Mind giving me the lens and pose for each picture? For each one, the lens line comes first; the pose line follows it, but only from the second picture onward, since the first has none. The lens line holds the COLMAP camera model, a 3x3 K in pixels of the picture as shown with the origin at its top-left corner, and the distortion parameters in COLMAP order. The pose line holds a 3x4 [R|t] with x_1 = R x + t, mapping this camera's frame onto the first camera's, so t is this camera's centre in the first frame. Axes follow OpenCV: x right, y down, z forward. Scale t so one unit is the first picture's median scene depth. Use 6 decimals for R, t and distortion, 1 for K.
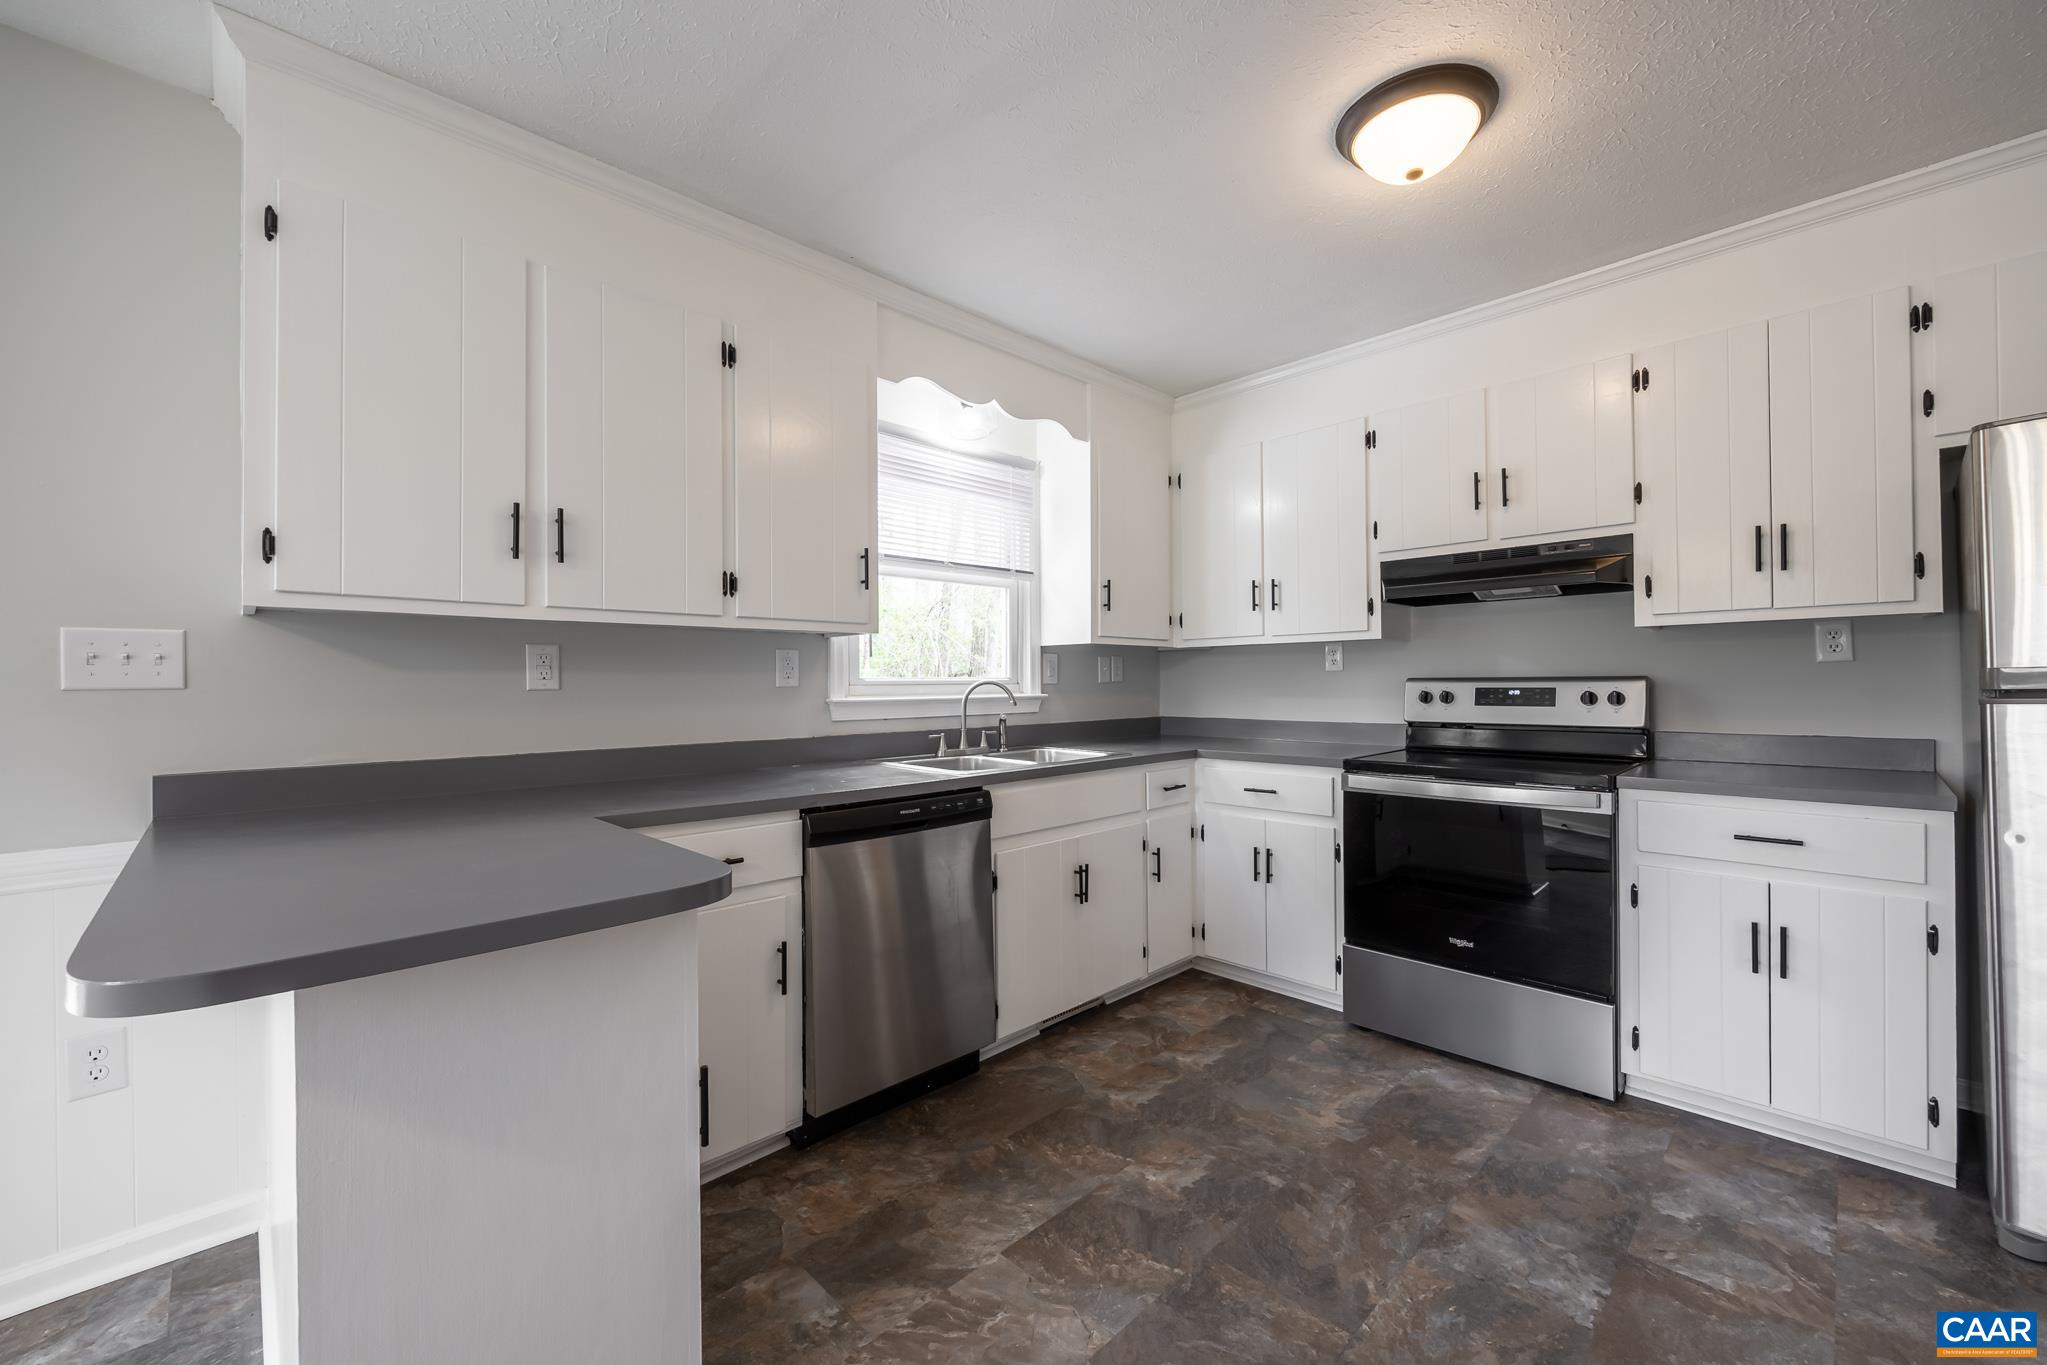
lens RADIAL K [[809.7, 0, 1023.5], [0, 809.7, 679.3], [0, 0, 1]] dist [-0.000852, -0.000137]
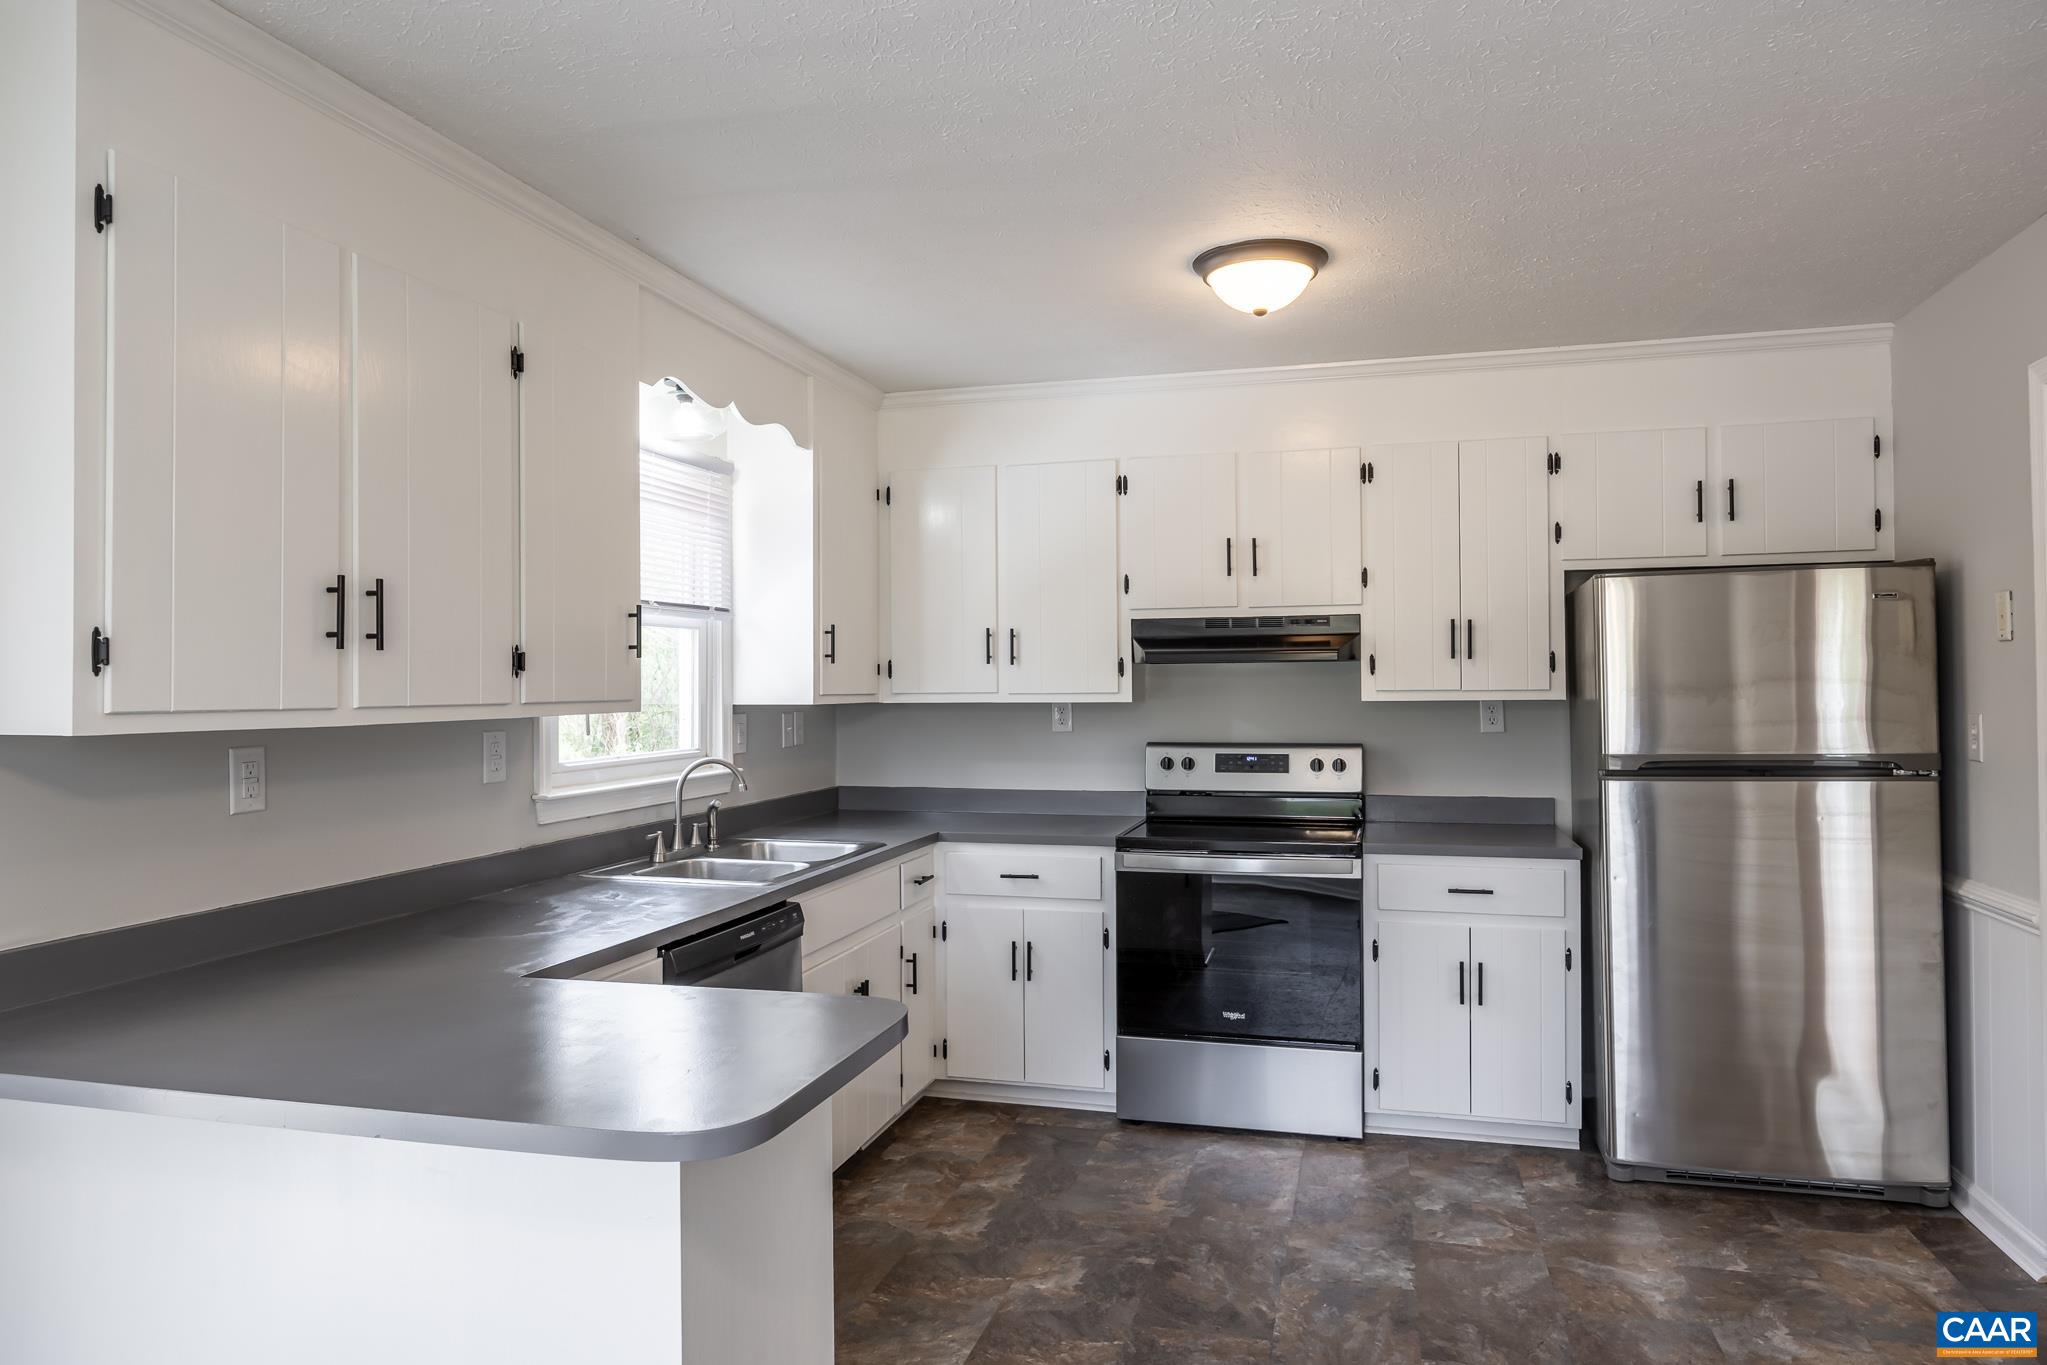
lens RADIAL K [[1306.8, 0, 1023.5], [0, 1306.8, 678.9], [0, 0, 1]] dist [0.004410, 0.002518]
pose [[0.863997, 0.003848, 0.503482, -0.521731], [-0.002683, 0.999992, -0.003039, -0.090381], [-0.503490, 0.001275, 0.864000, -0.283013]]
